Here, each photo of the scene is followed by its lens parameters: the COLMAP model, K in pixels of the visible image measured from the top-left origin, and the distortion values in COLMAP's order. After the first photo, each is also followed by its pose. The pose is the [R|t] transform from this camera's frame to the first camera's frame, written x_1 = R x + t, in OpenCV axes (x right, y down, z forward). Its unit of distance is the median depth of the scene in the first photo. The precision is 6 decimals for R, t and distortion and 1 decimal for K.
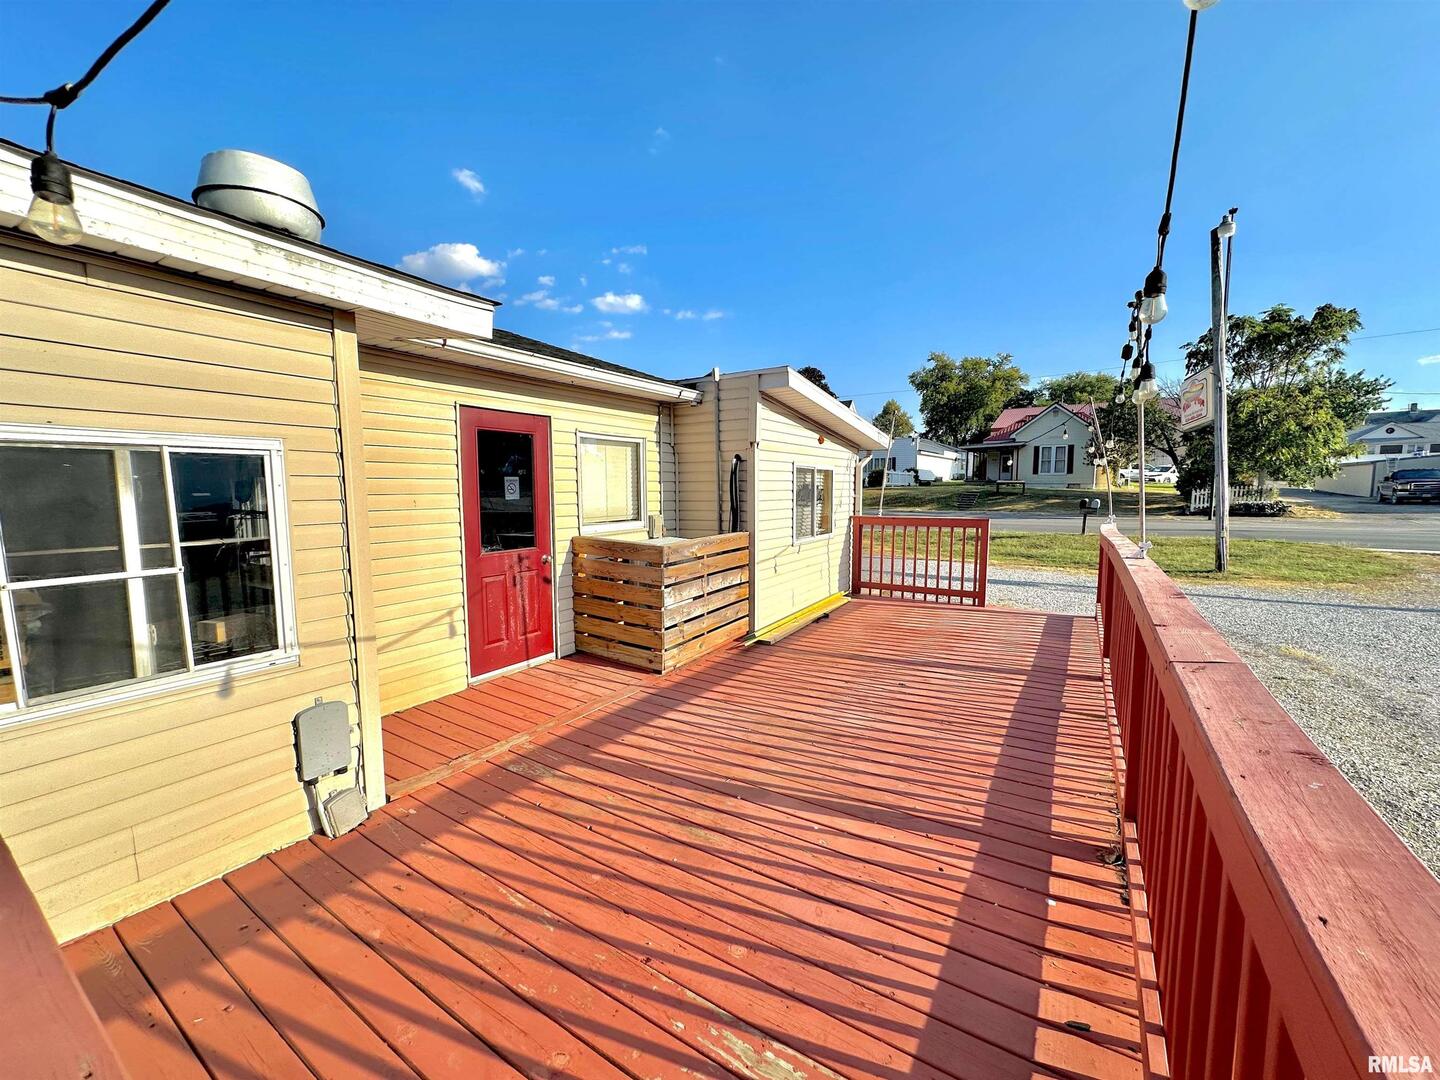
lens RADIAL K [[579.4, 0, 718.3], [0, 579.4, 533.0], [0, 0, 1]] dist [-0.003857, 0.001119]
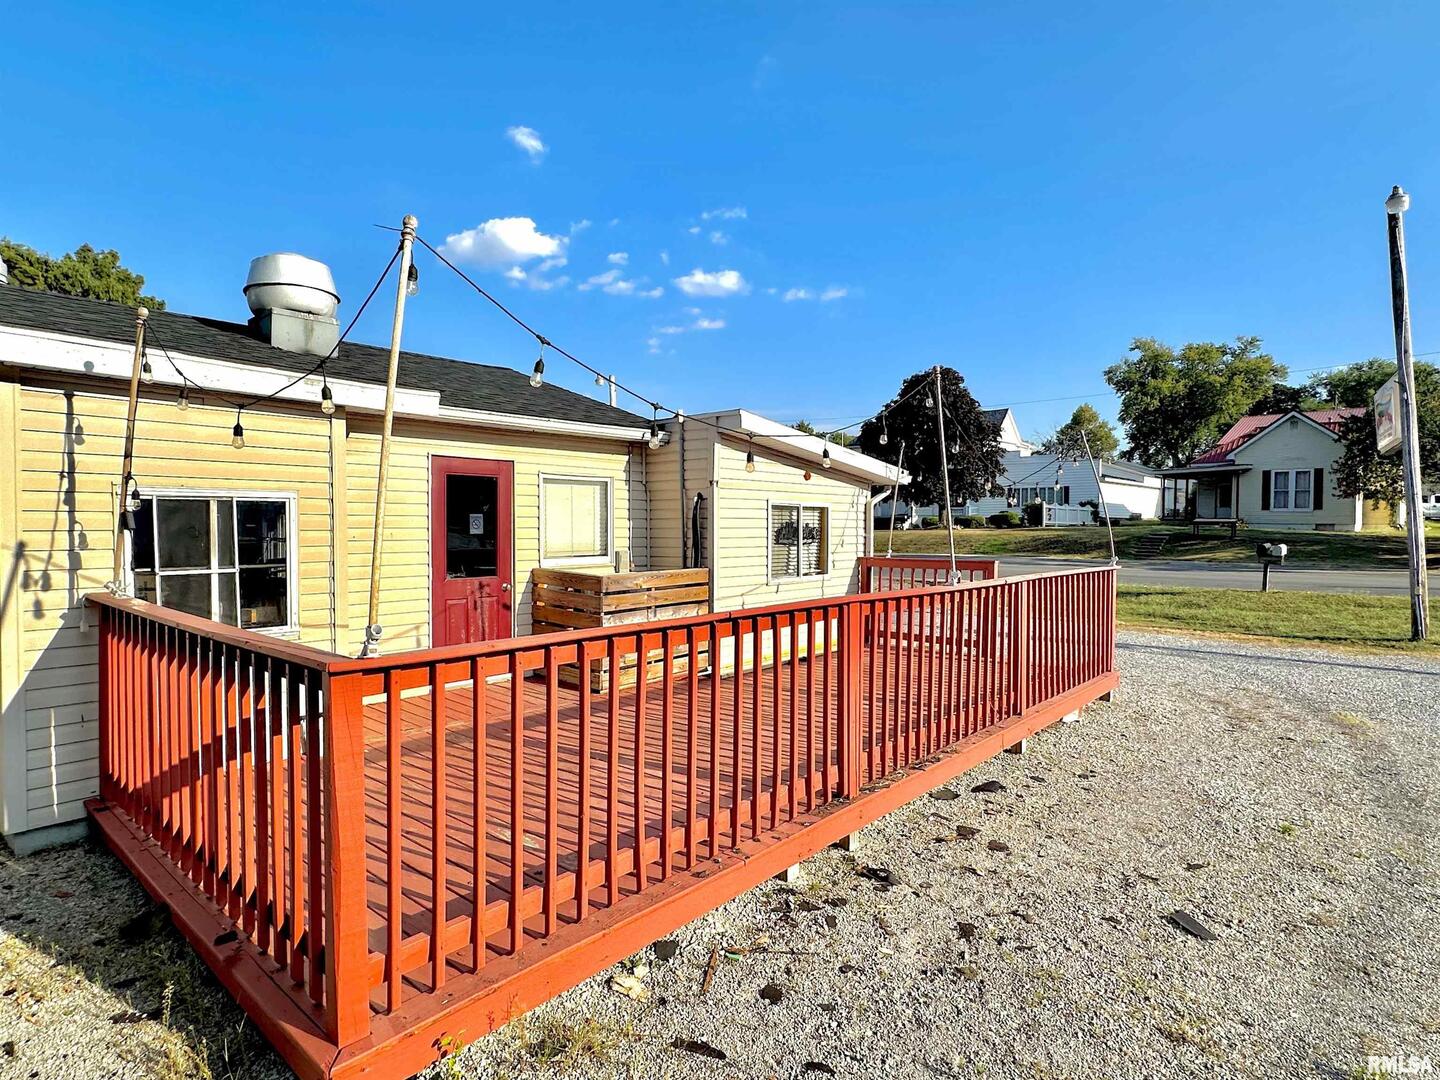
lens RADIAL K [[793.7, 0, 717.5], [0, 793.7, 545.9], [0, 0, 1]] dist [-0.003068, -0.002509]
pose [[0.987746, 0.010410, -0.155722, 0.125850], [-0.018727, 0.998469, -0.052042, 0.013587], [0.154942, 0.054321, 0.986429, -0.165758]]
